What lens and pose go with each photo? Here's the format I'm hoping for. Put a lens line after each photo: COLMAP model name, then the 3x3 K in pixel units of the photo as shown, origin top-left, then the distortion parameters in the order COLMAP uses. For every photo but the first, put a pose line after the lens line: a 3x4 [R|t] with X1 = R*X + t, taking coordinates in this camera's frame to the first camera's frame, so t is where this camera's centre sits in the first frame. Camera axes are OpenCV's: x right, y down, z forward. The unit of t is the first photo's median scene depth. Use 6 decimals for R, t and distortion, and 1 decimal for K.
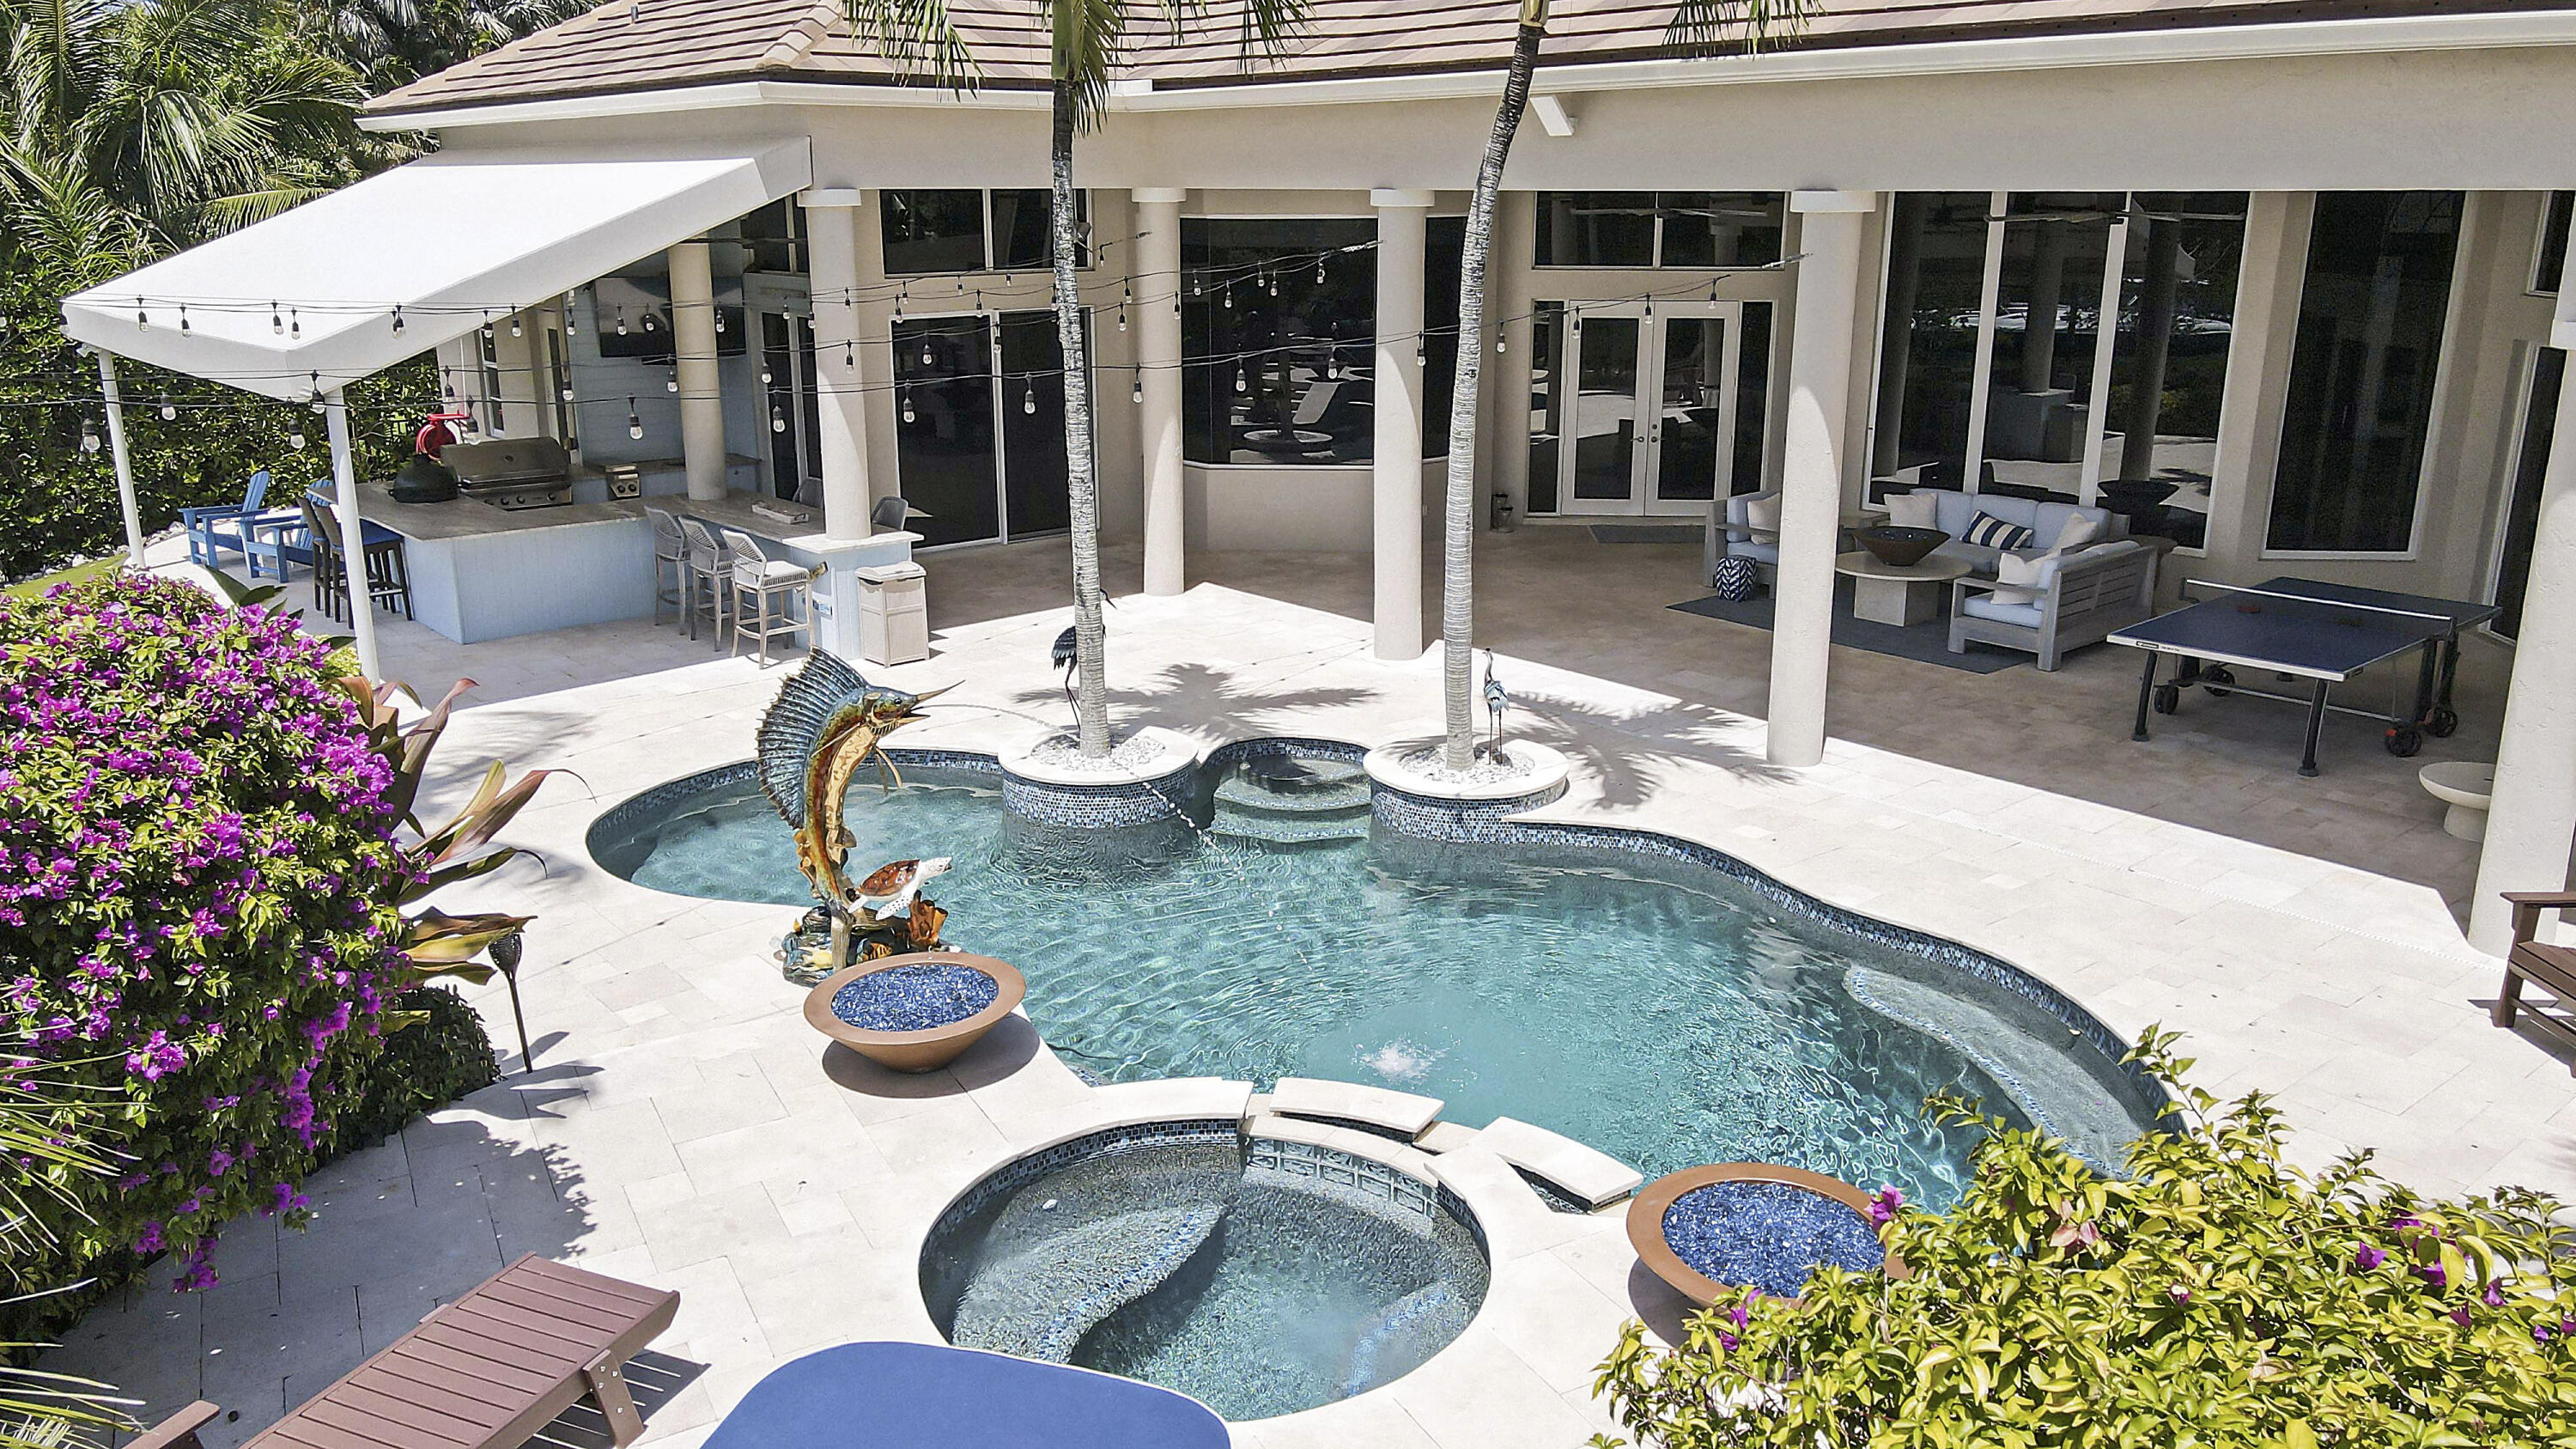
lens RADIAL K [[1884.0, 0, 1288.0], [0, 1884.0, 724.5], [0, 0, 1]] dist [0.051824, 0.002924]
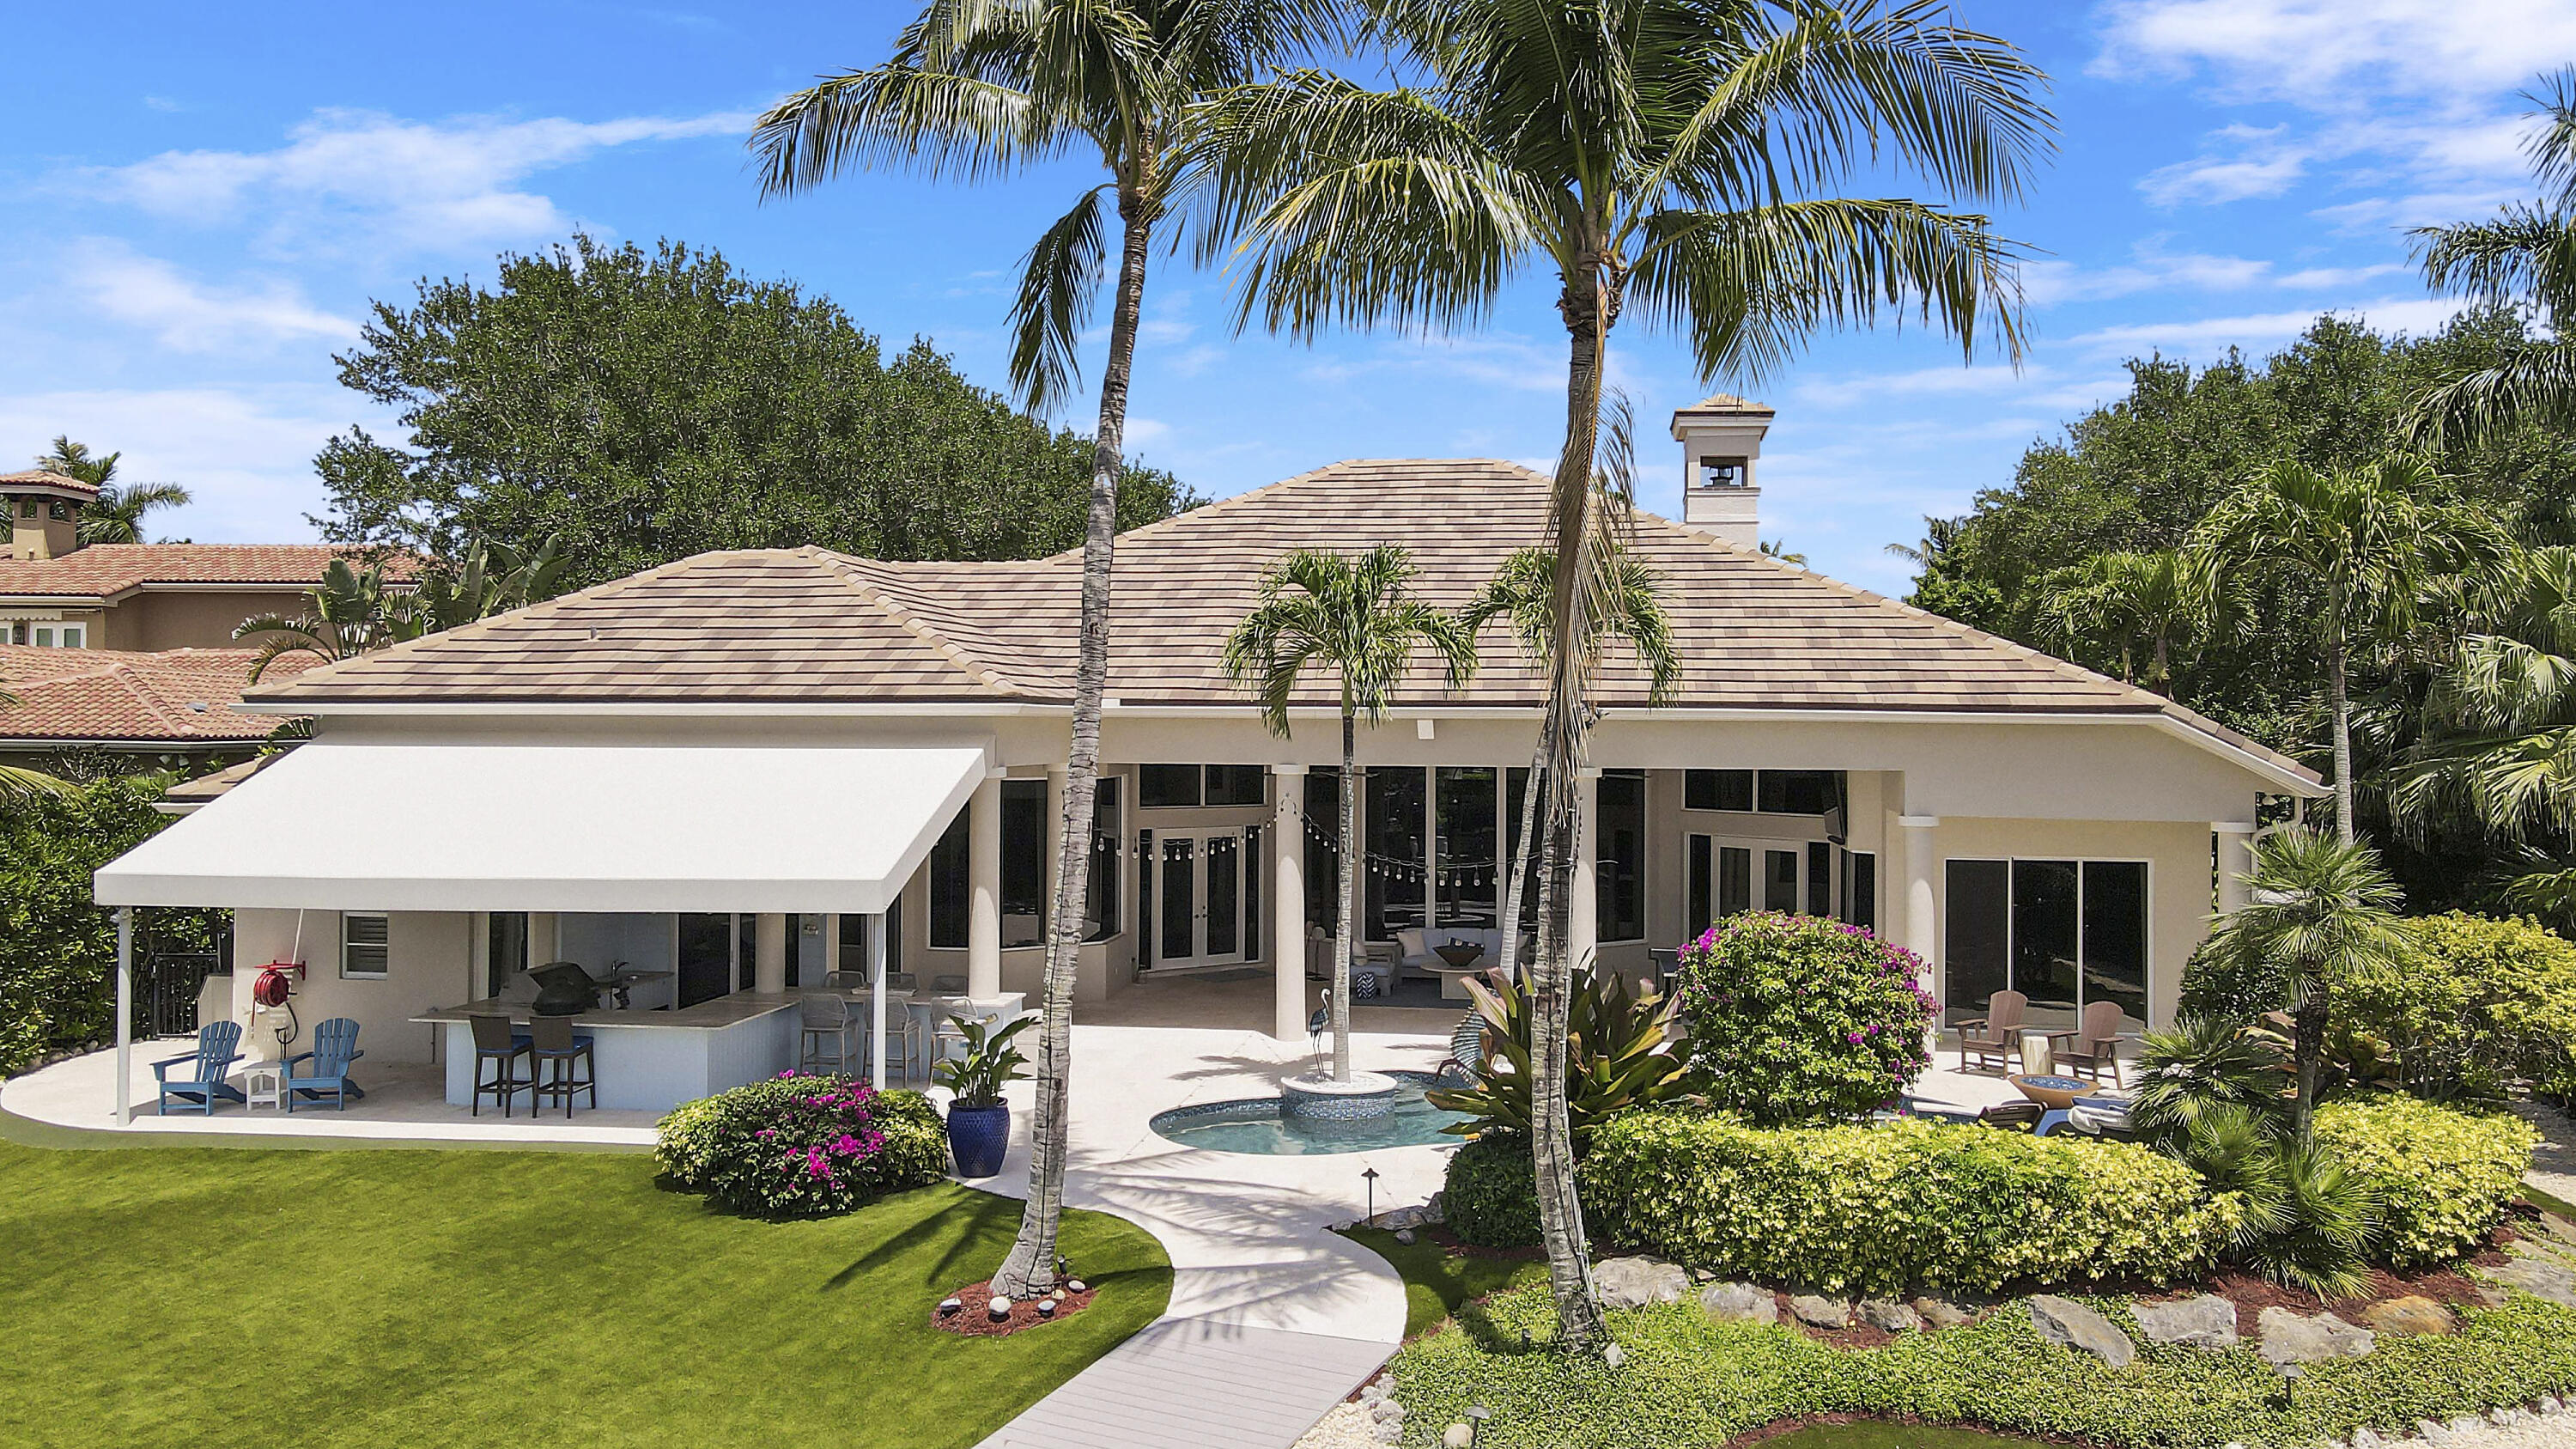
lens RADIAL K [[1884.0, 0, 1288.0], [0, 1884.0, 724.5], [0, 0, 1]] dist [0.051824, 0.002924]
pose [[0.742083, 0.016441, 0.670106, -0.795351], [0.165296, 0.964338, -0.206711, 0.025726], [-0.649607, 0.264163, 0.712901, -0.170733]]
